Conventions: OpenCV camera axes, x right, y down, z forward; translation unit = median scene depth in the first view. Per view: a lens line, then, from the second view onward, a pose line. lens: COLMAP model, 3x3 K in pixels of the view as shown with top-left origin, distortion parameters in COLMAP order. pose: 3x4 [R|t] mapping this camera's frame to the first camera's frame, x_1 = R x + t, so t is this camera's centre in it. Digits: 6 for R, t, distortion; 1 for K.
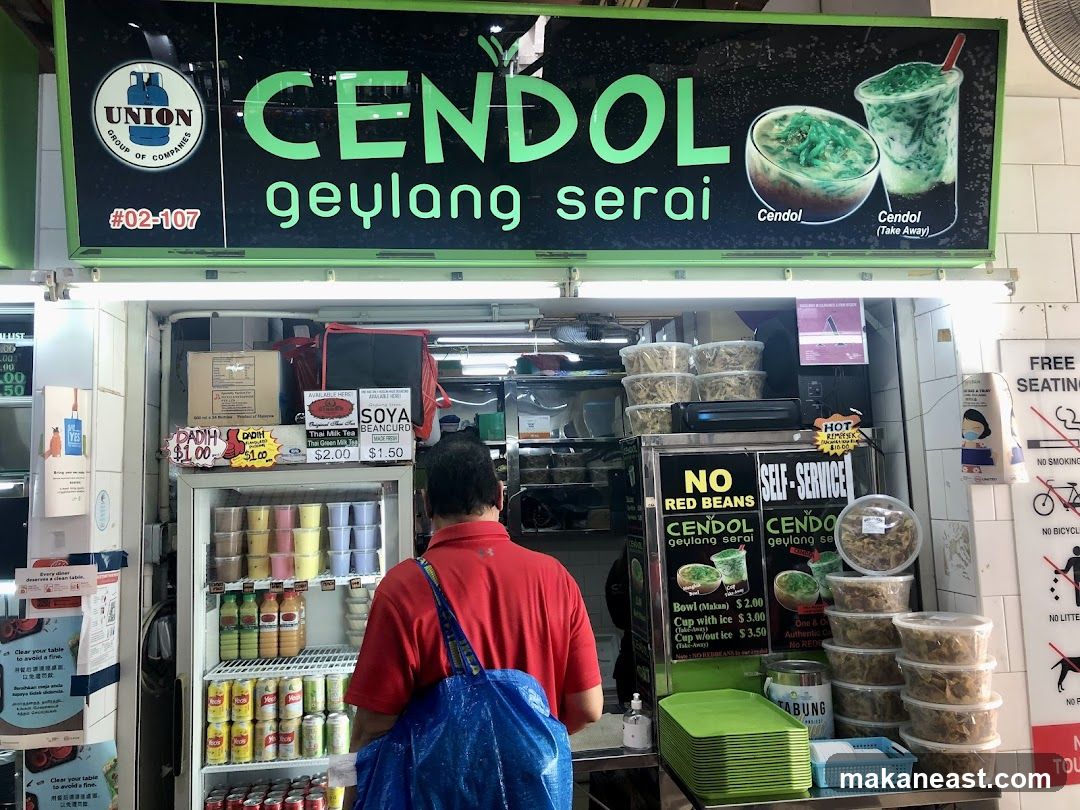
lens RADIAL K [[874.0, 0, 541.0], [0, 874.0, 389.7], [0, 0, 1]] dist [0.016368, -0.007235]
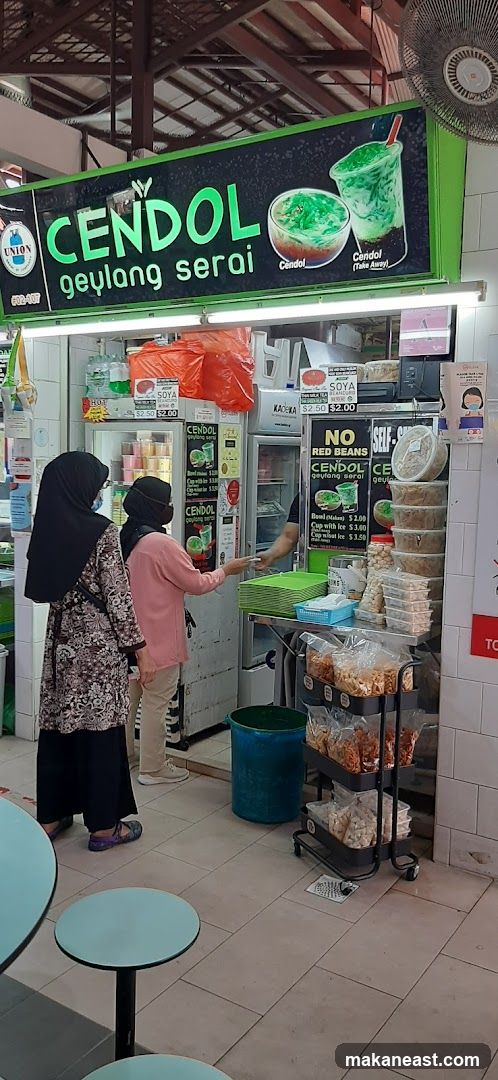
lens RADIAL K [[828.7, 0, 240.6], [0, 828.7, 544.8], [0, 0, 1]] dist [0.075086, -0.192712]
pose [[0.768008, 0.116449, -0.629764, 1.204278], [0.021487, 0.978092, 0.207061, -0.018149], [0.640079, -0.172556, 0.748681, -0.266794]]
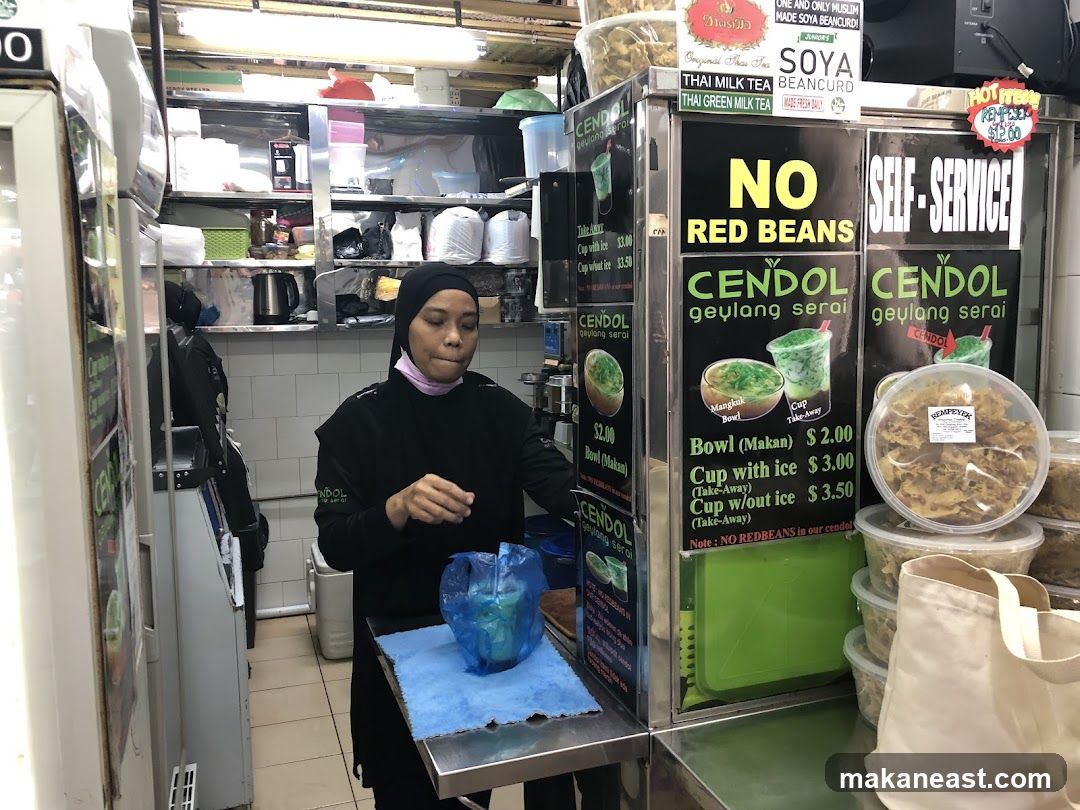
lens RADIAL K [[903.2, 0, 540.0], [0, 903.2, 405.0], [0, 0, 1]] dist [-0.005376, -0.001896]
pose [[0.977547, -0.007287, 0.210590, -0.039590], [-0.040590, 0.974173, 0.222126, 0.143097], [-0.206770, -0.225687, 0.952004, 0.658348]]
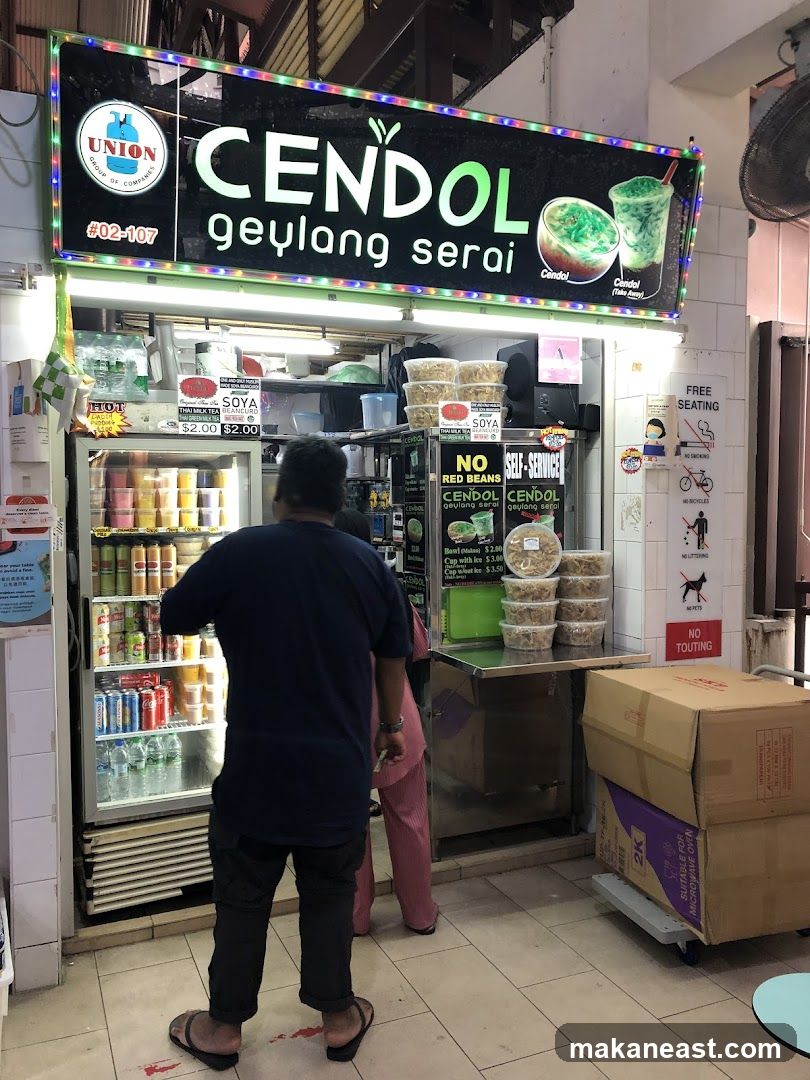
lens RADIAL K [[828.0, 0, 380.1], [0, 828.0, 518.5], [0, 0, 1]] dist [0.003368, 0.002443]
pose [[0.966302, 0.020720, 0.256574, -0.347203], [-0.054336, 0.990714, 0.124632, 0.043883], [-0.251609, -0.134374, 0.958455, -0.288245]]
